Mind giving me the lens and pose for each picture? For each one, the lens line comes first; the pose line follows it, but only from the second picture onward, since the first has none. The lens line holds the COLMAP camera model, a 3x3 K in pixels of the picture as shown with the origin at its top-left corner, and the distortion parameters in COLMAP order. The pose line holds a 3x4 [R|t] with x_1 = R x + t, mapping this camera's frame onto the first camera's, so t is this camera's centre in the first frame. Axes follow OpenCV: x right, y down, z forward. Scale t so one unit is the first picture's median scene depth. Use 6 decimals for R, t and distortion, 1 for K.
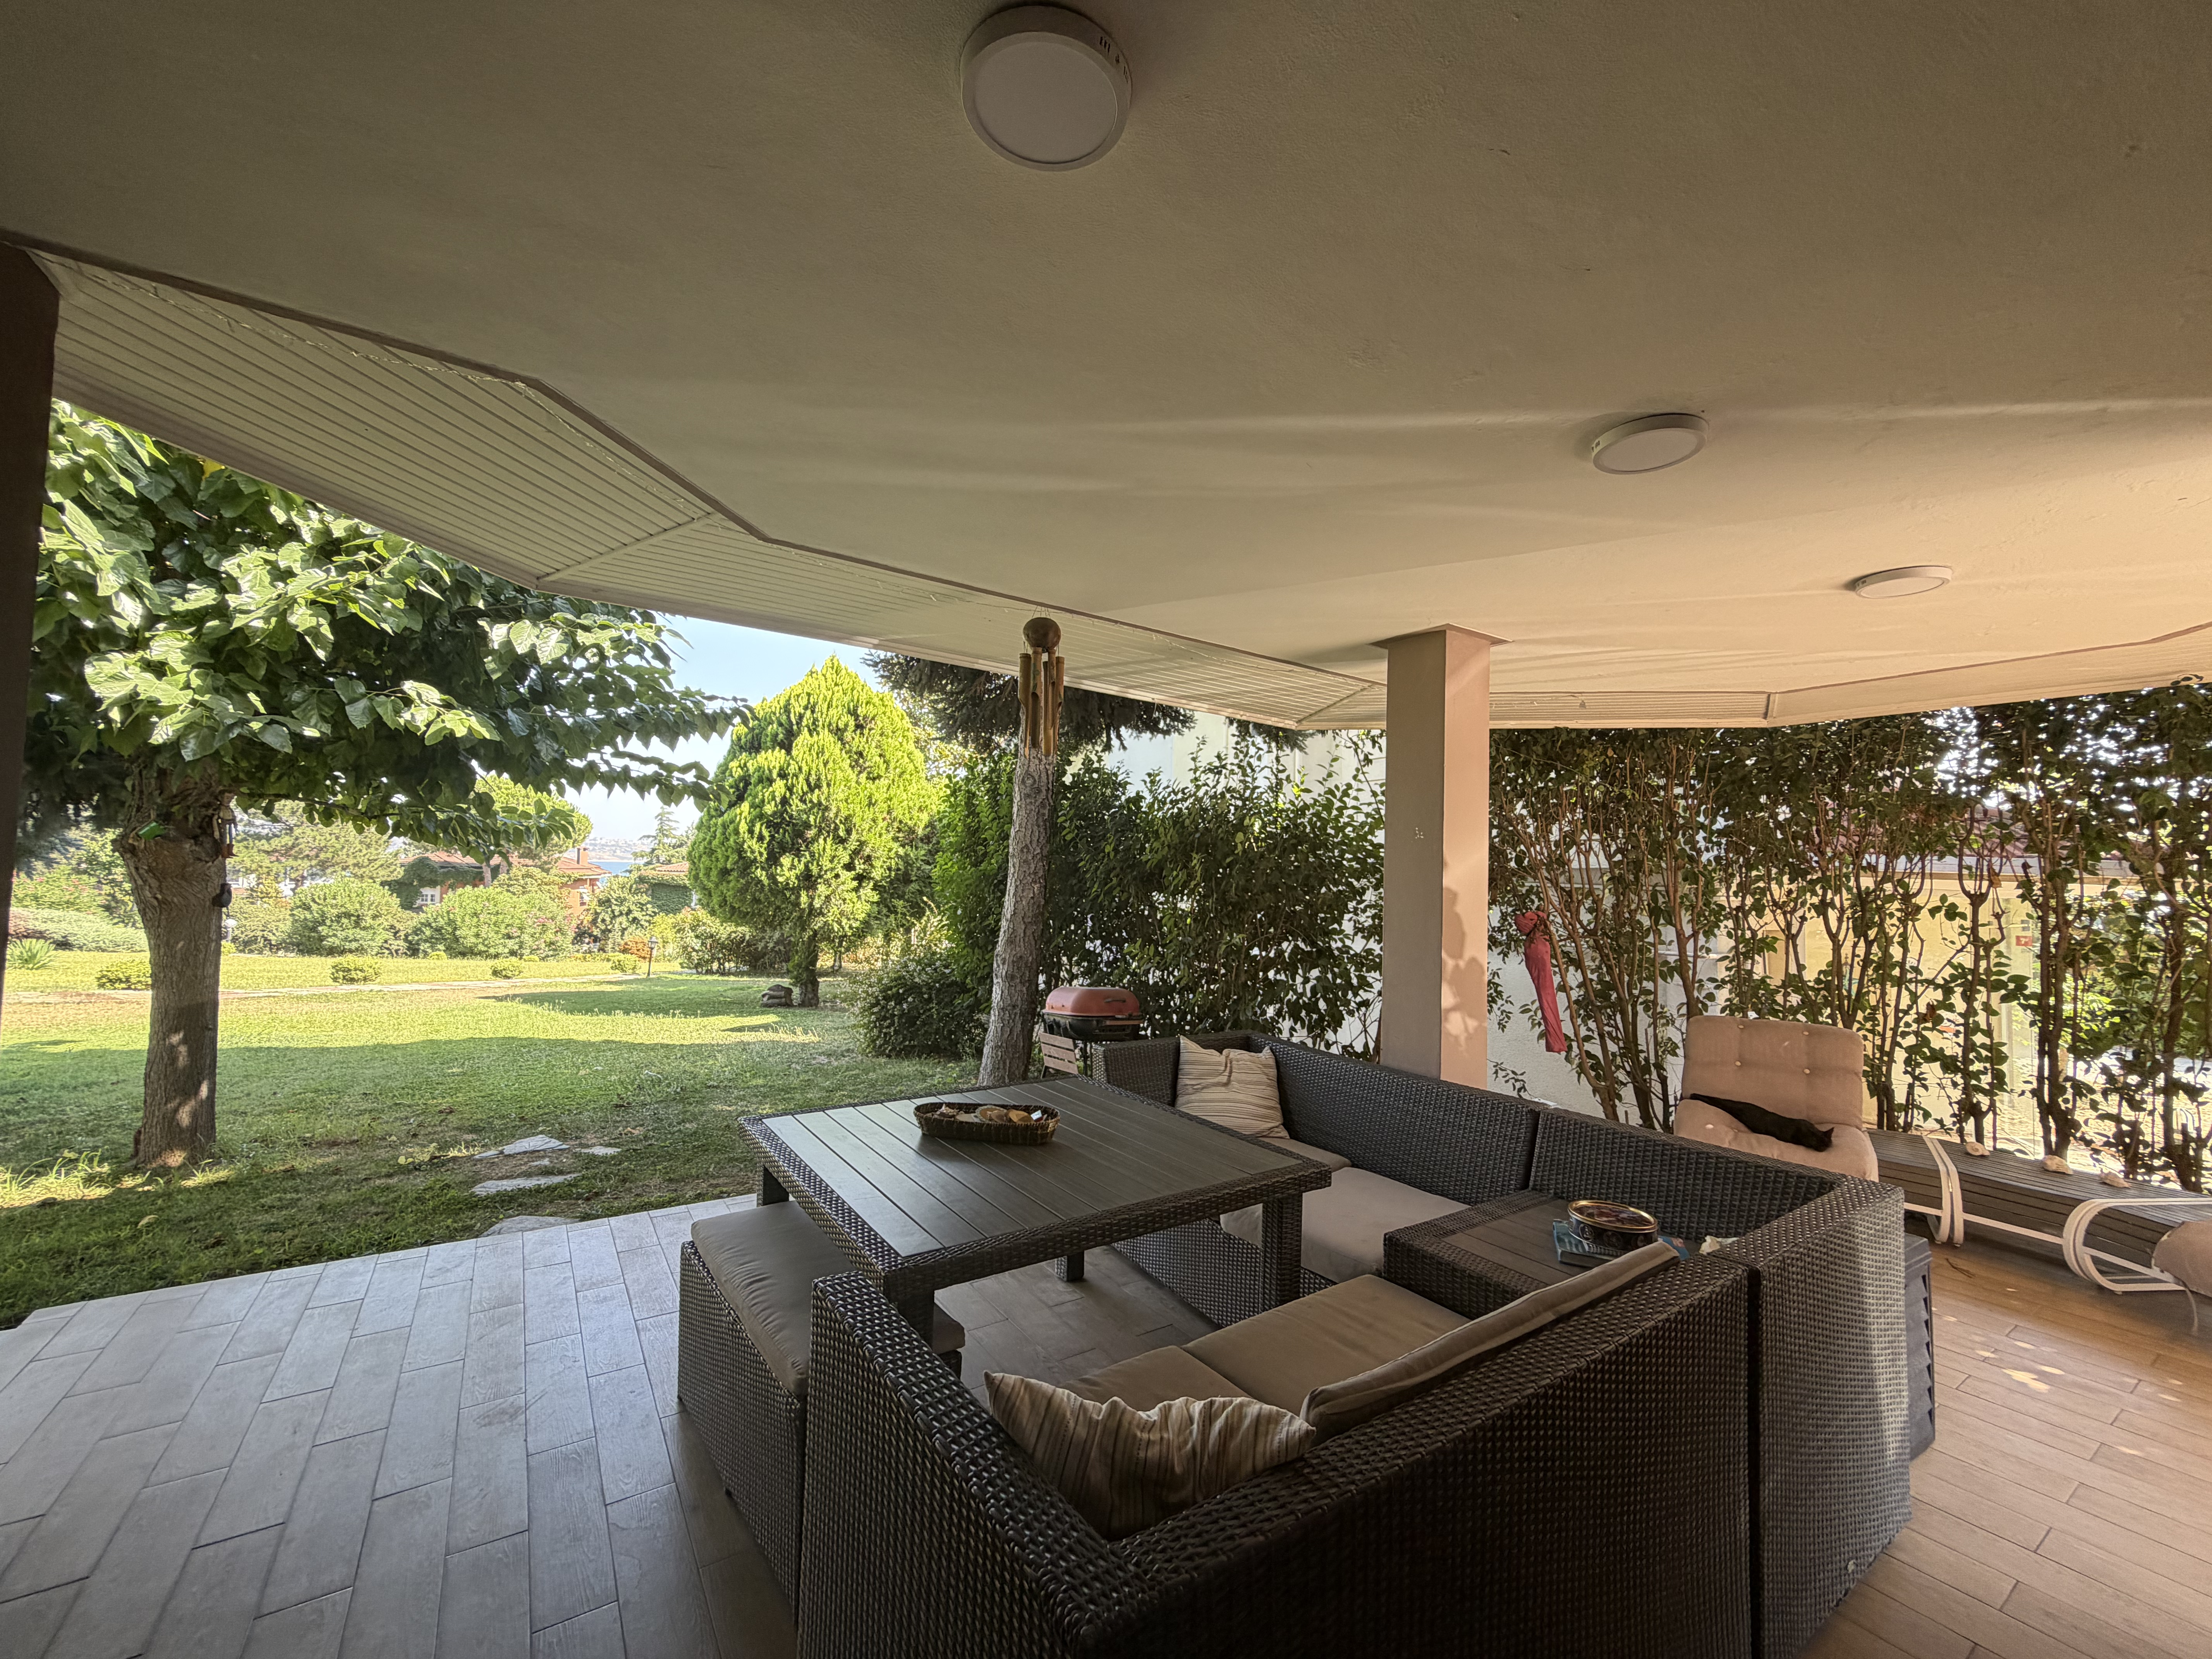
lens RADIAL K [[882.7, 0, 1108.0], [0, 882.7, 824.8], [0, 0, 1]] dist [-0.000577, 0.000196]
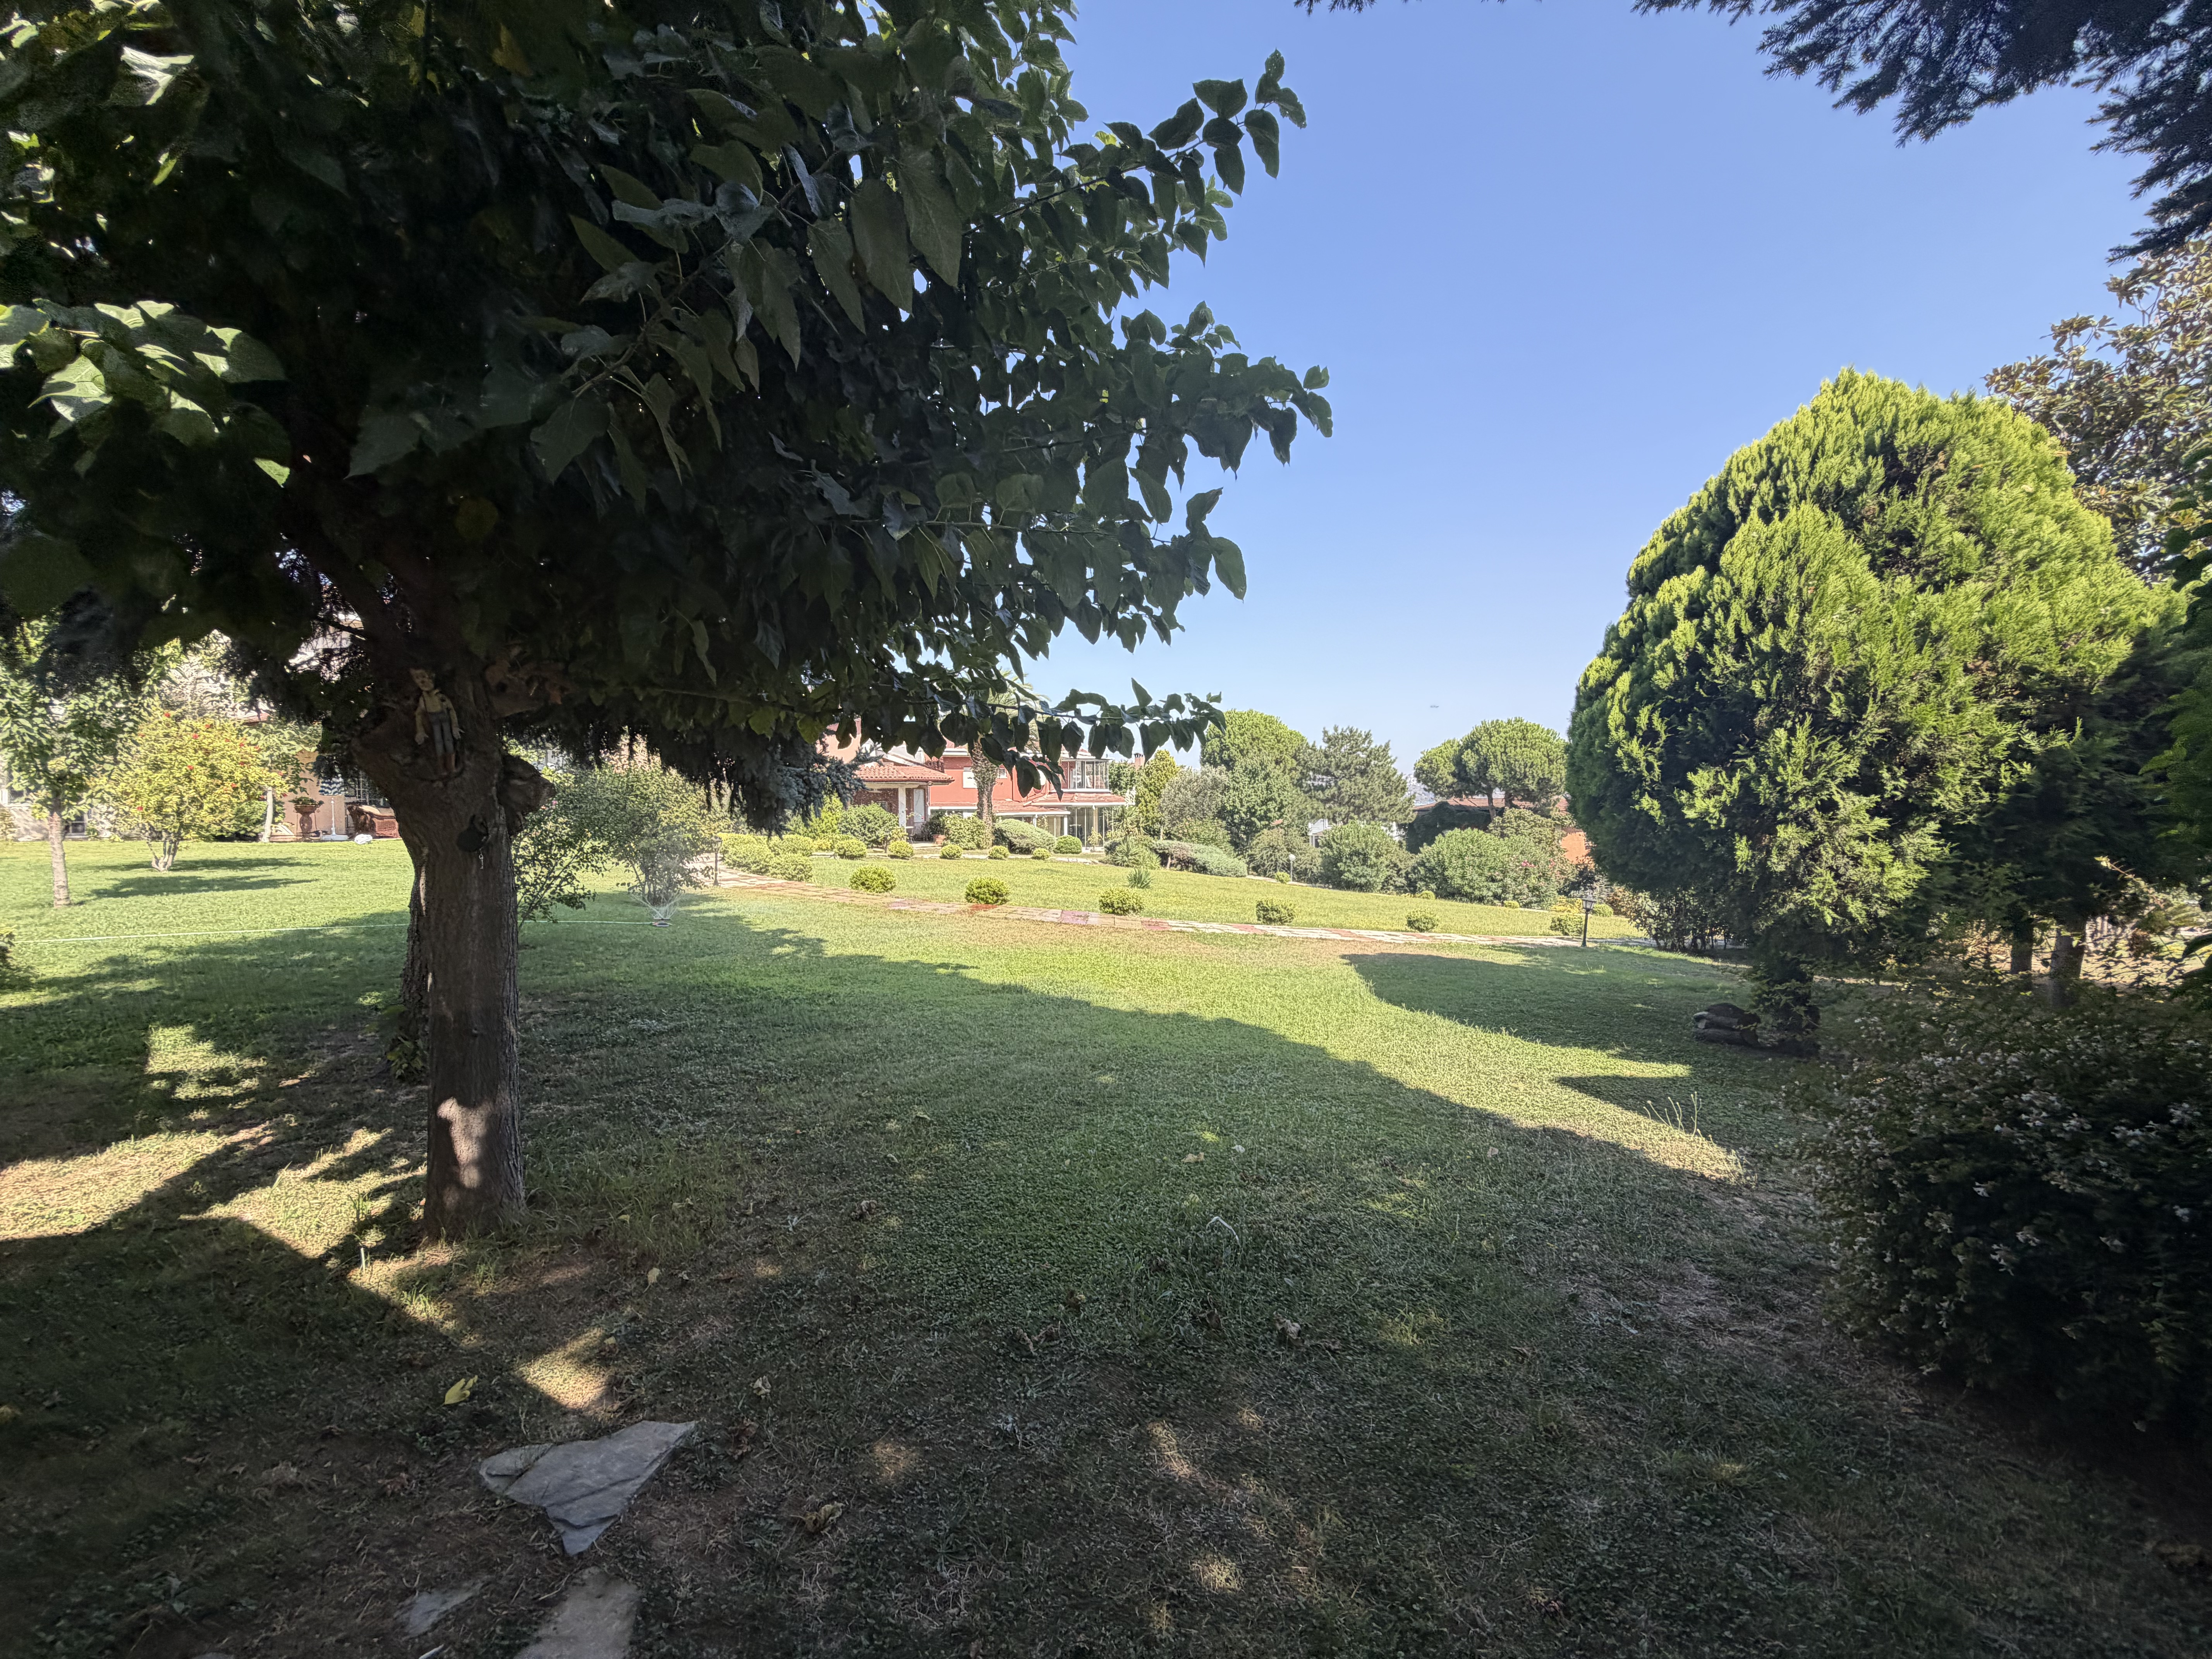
lens RADIAL K [[882.7, 0, 1082.2], [0, 882.7, 833.8], [0, 0, 1]] dist [-0.000577, 0.000196]
pose [[0.472326, 0.007775, -0.881390, -0.084248], [0.058066, 0.997514, 0.039916, 0.030702], [0.879509, -0.070032, 0.470700, 0.430012]]
